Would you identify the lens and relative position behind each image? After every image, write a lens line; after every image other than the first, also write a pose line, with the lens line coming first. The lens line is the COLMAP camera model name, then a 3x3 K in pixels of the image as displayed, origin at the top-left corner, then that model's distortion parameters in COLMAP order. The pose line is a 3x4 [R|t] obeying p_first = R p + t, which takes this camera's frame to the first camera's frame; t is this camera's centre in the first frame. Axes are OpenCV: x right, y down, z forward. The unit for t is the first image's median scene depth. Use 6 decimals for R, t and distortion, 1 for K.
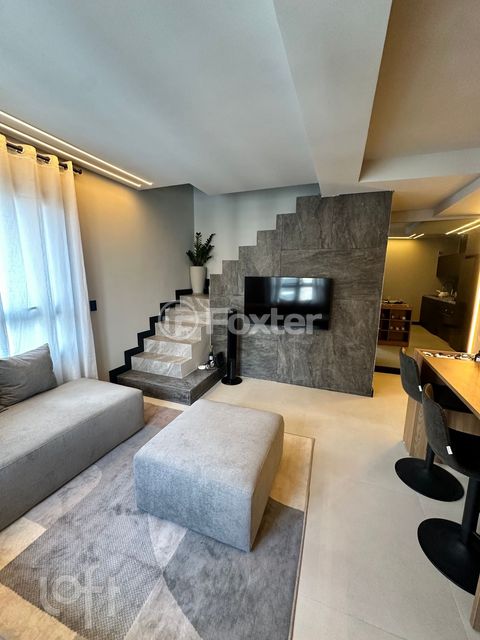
lens RADIAL K [[254.9, 0, 240.3], [0, 254.9, 322.5], [0, 0, 1]] dist [-0.003923, 0.000224]
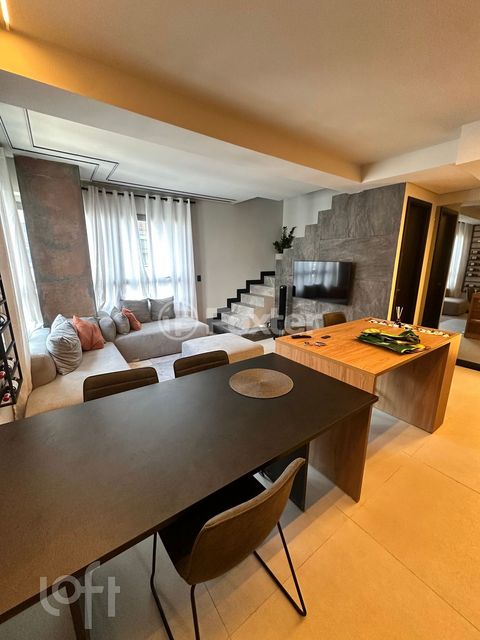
lens RADIAL K [[254.9, 0, 242.3], [0, 254.9, 322.8], [0, 0, 1]] dist [-0.003923, 0.000224]
pose [[0.836794, 0.122417, -0.533657, 0.591366], [-0.092256, 0.992273, 0.082959, 0.058304], [0.539689, -0.020186, 0.841622, -0.294179]]
